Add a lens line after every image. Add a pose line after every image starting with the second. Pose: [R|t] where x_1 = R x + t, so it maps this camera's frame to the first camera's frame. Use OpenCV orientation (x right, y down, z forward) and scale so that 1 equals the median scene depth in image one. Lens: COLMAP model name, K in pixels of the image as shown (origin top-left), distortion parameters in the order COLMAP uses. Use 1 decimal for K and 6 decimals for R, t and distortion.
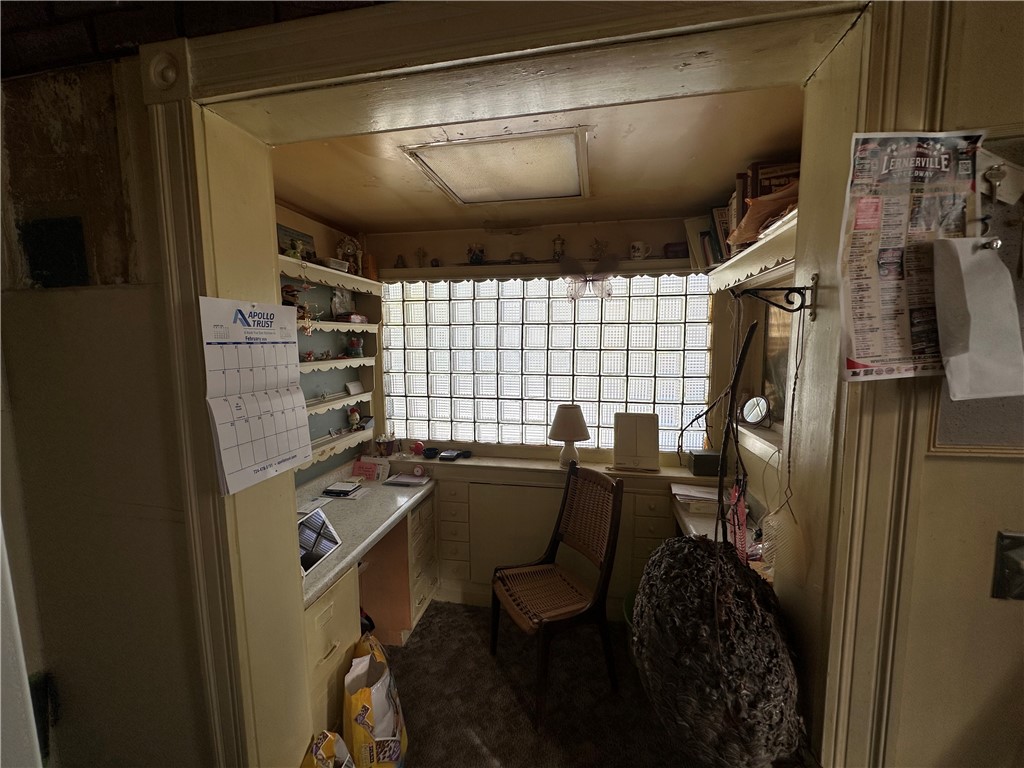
lens RADIAL K [[413.0, 0, 512.8], [0, 413.0, 381.0], [0, 0, 1]] dist [-0.002321, 0.002245]
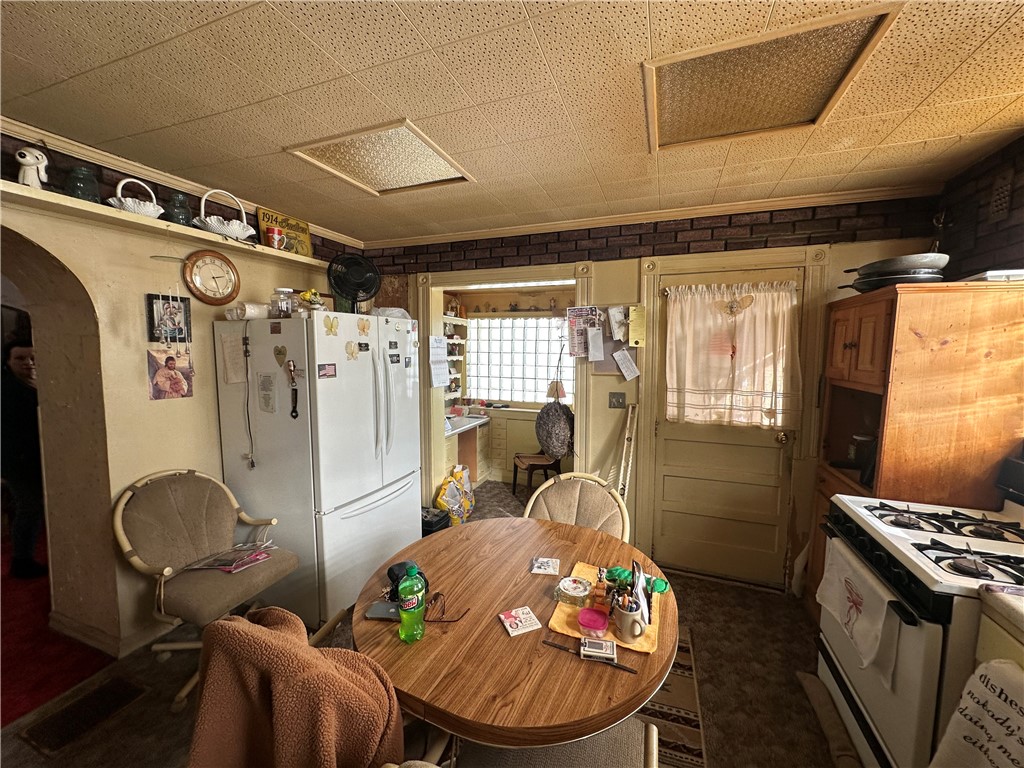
lens RADIAL K [[413.0, 0, 512.5], [0, 413.0, 385.5], [0, 0, 1]] dist [-0.002321, 0.002245]
pose [[0.986322, 0.029718, -0.162128, 0.241332], [-0.031701, 0.999451, -0.009658, 0.100947], [0.161752, 0.014665, 0.986722, -0.976538]]
